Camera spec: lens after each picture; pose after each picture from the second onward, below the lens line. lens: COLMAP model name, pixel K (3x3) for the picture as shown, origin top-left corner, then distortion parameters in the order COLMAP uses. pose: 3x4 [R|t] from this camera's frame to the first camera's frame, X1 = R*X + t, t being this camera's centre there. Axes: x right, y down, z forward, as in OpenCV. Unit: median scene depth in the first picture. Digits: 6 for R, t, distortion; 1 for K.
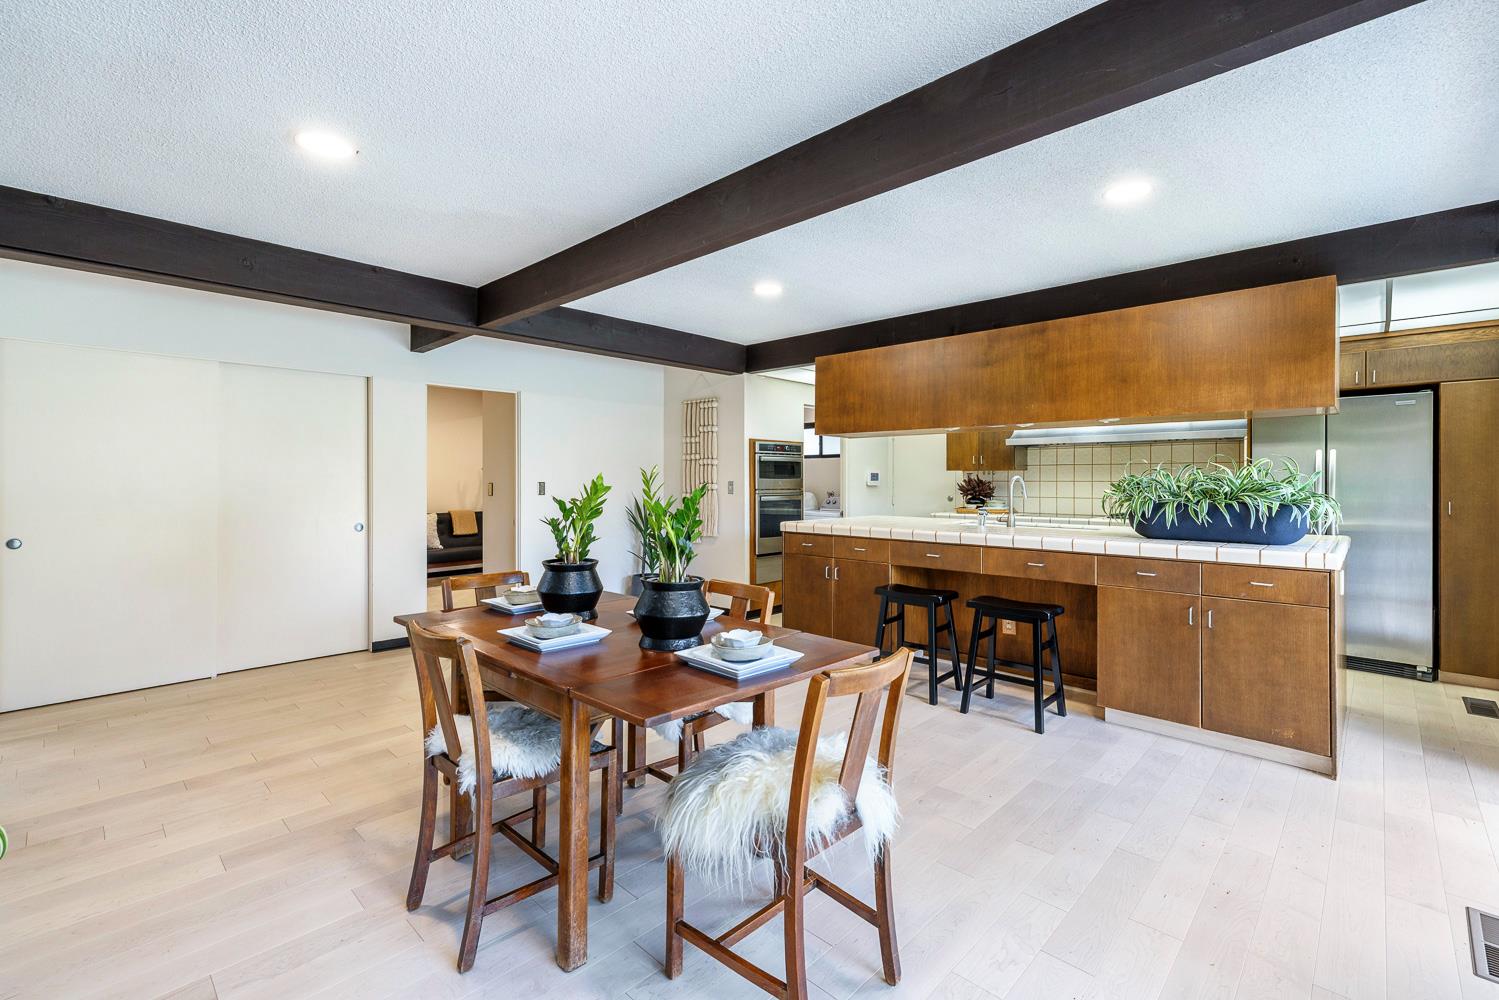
lens RADIAL K [[645.5, 0, 733.1], [0, 645.5, 476.7], [0, 0, 1]] dist [0.003670, -0.000457]
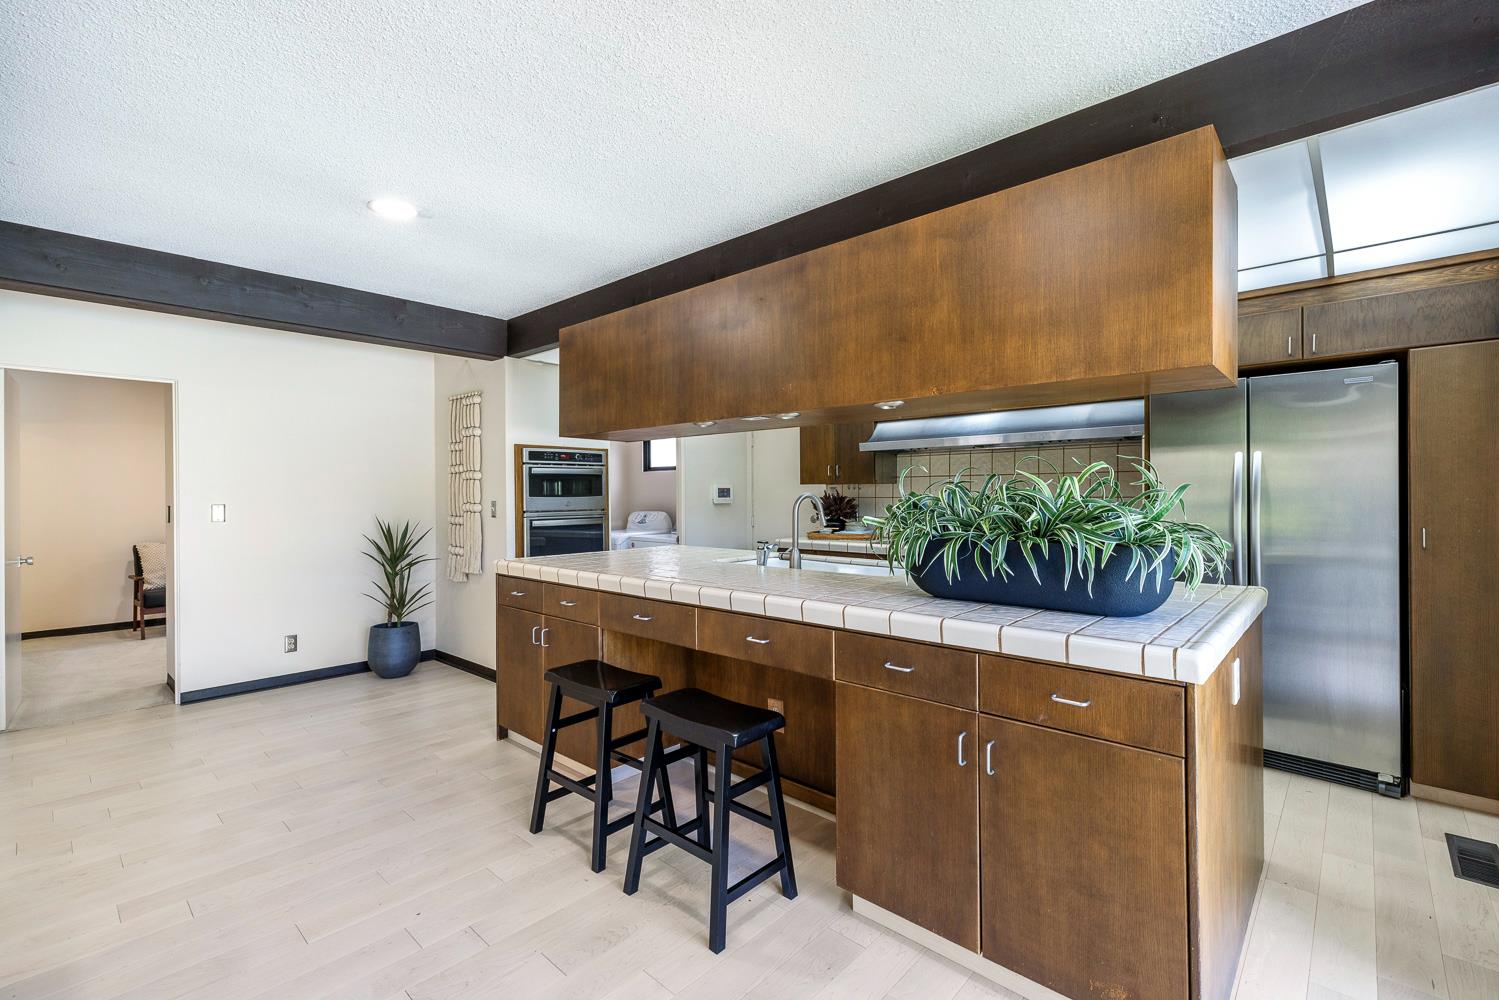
lens RADIAL K [[645.5, 0, 737.8], [0, 645.5, 489.9], [0, 0, 1]] dist [0.003670, -0.000457]
pose [[0.999815, -0.007912, 0.017542, 0.419885], [0.007922, 0.999968, -0.000518, -0.005426], [-0.017537, 0.000657, 0.999846, 0.373887]]
